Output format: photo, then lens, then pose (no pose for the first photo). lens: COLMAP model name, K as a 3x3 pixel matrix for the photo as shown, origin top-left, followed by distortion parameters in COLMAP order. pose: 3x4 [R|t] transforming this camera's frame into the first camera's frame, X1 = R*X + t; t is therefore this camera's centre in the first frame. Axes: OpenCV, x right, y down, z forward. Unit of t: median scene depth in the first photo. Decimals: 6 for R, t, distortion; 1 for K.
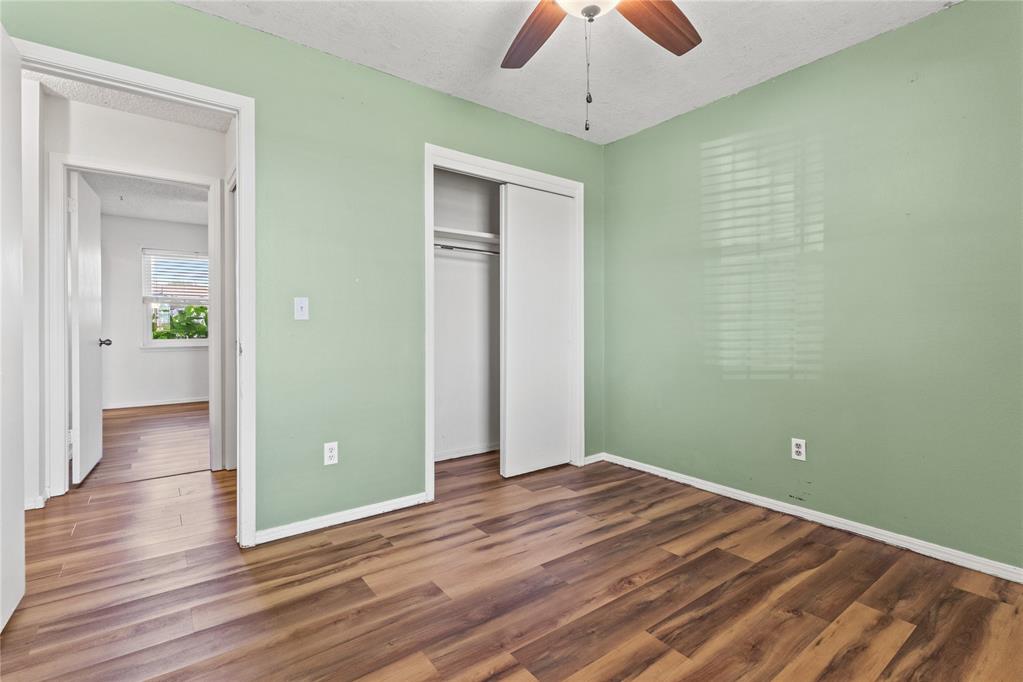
lens RADIAL K [[479.1, 0, 509.6], [0, 479.1, 336.4], [0, 0, 1]] dist [0.009574, -0.001046]
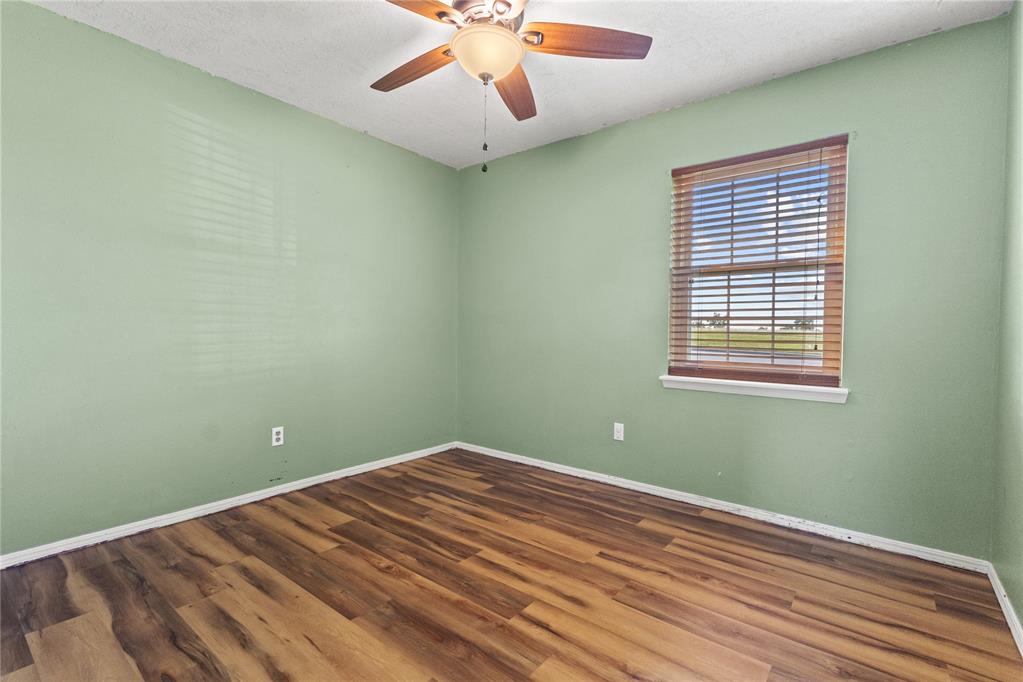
lens RADIAL K [[479.1, 0, 508.0], [0, 479.1, 348.4], [0, 0, 1]] dist [0.009574, -0.001046]
pose [[-0.258589, -0.040396, 0.965142, -0.709361], [0.009144, 0.998978, 0.044262, -0.021705], [-0.965944, 0.020271, -0.257956, 0.851220]]
